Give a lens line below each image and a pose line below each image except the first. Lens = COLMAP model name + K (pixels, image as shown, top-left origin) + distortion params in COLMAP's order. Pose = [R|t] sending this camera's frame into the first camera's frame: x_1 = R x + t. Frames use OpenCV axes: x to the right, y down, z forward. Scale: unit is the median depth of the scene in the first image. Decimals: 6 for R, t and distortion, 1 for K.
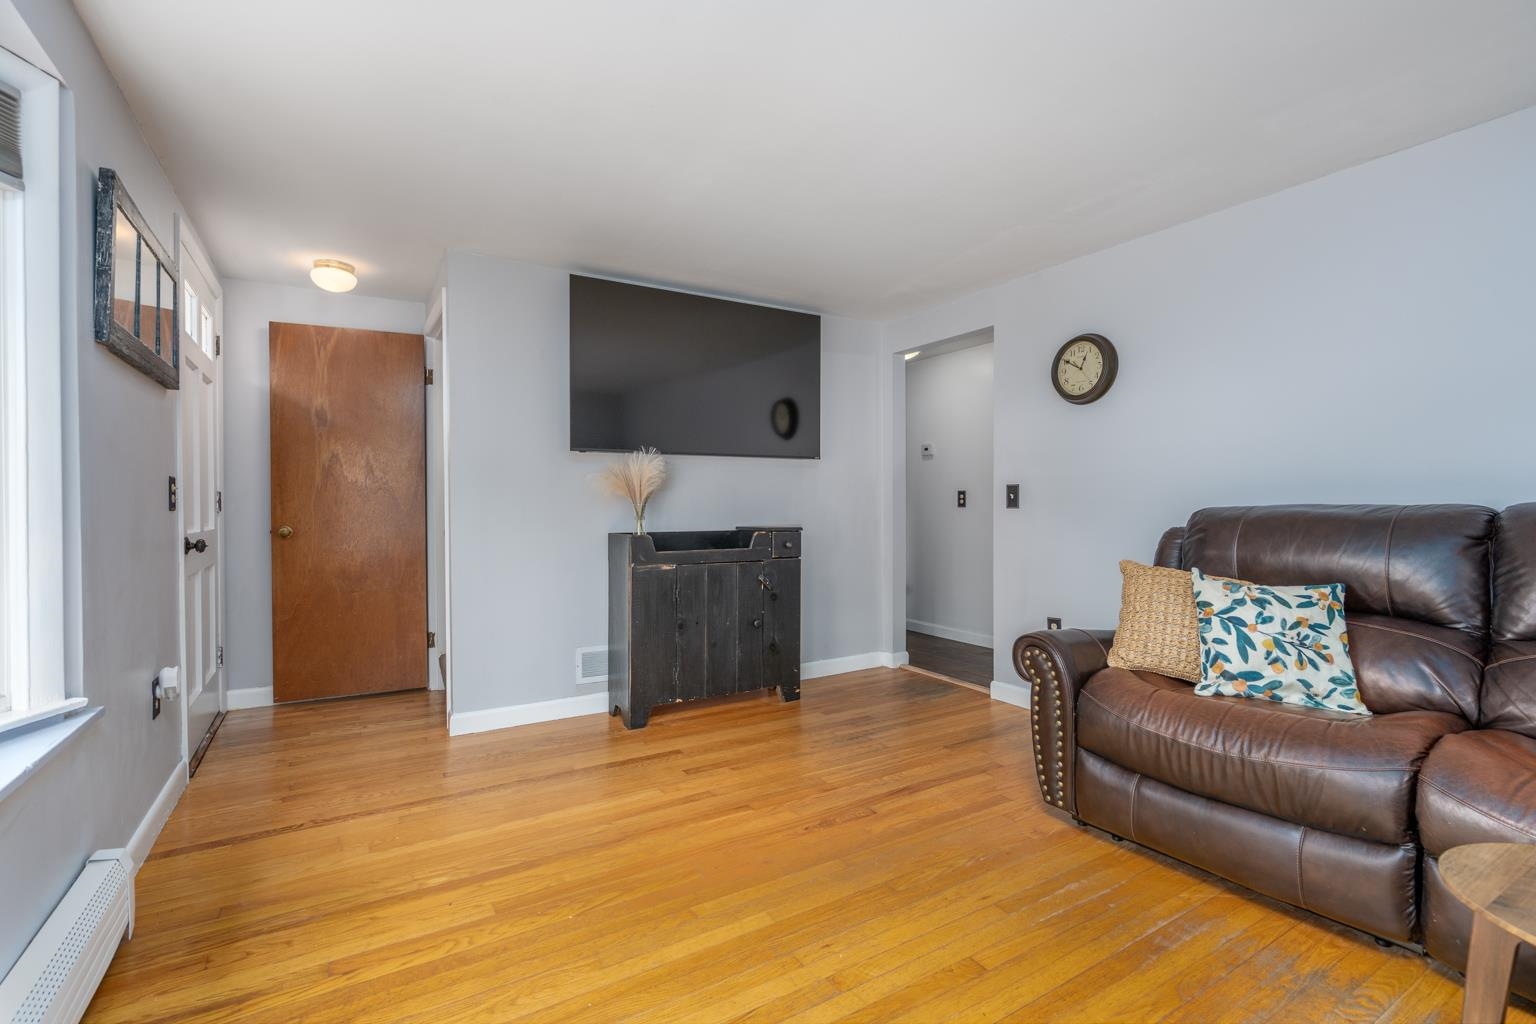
lens RADIAL K [[700.3, 0, 768.0], [0, 700.3, 513.0], [0, 0, 1]] dist [0.001160, -0.000176]
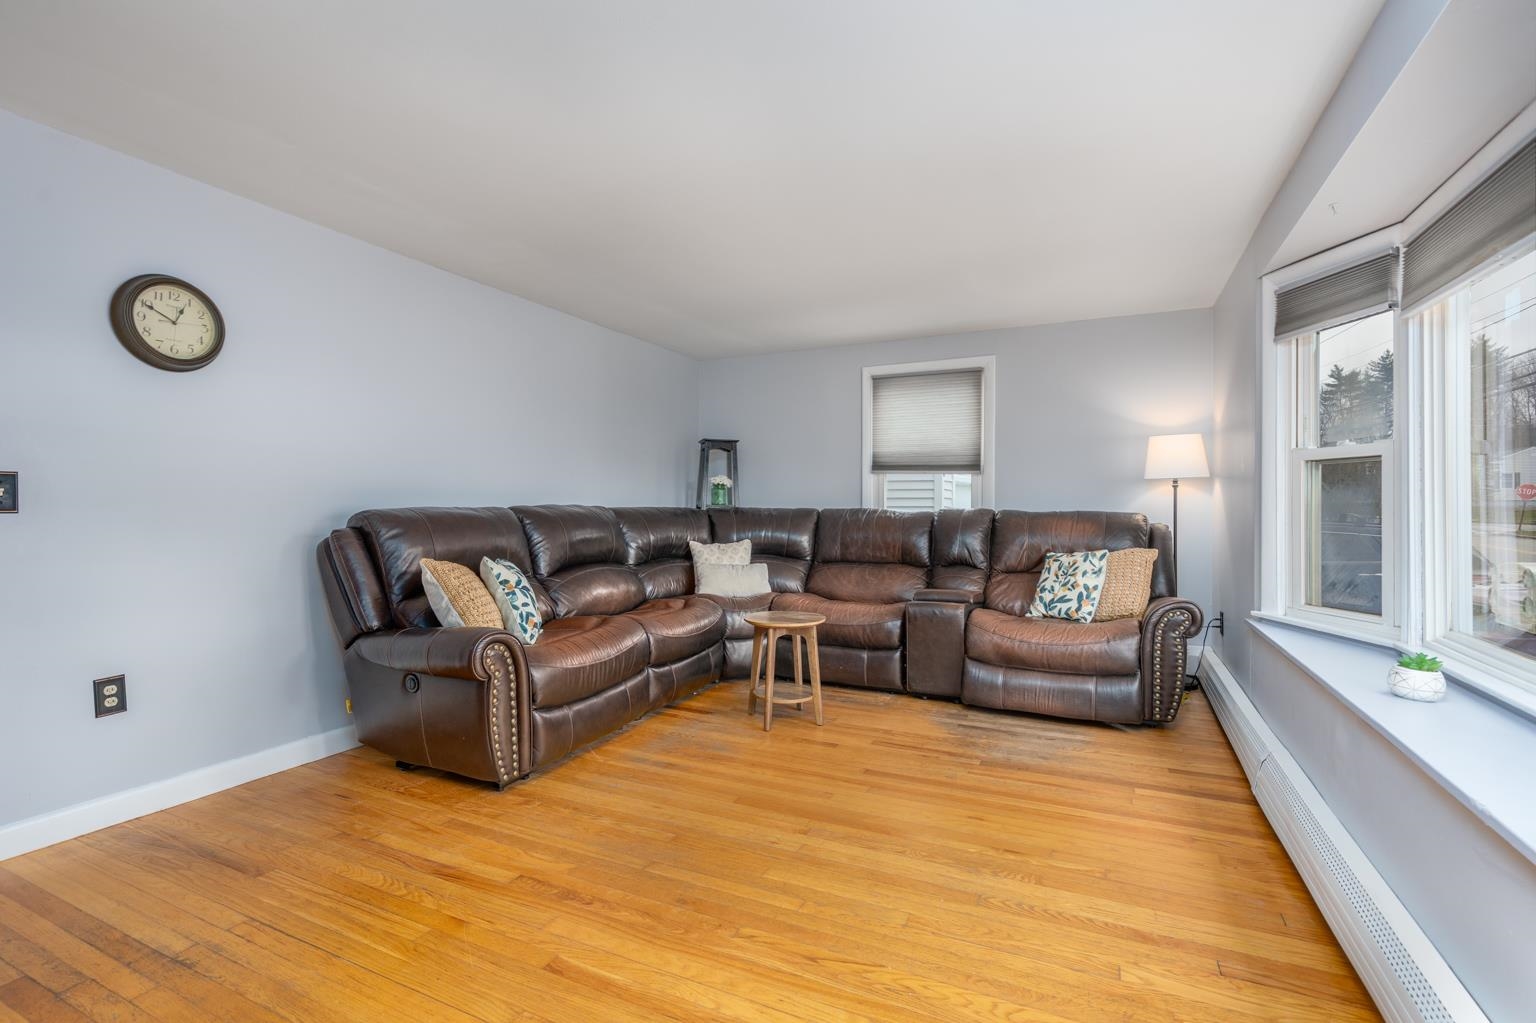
lens RADIAL K [[700.3, 0, 765.8], [0, 700.3, 506.4], [0, 0, 1]] dist [0.001160, -0.000176]
pose [[-0.548849, 0.002558, 0.835917, -0.704716], [0.009406, 0.999951, 0.003116, -0.012661], [-0.835868, 0.009573, -0.548847, 1.206824]]
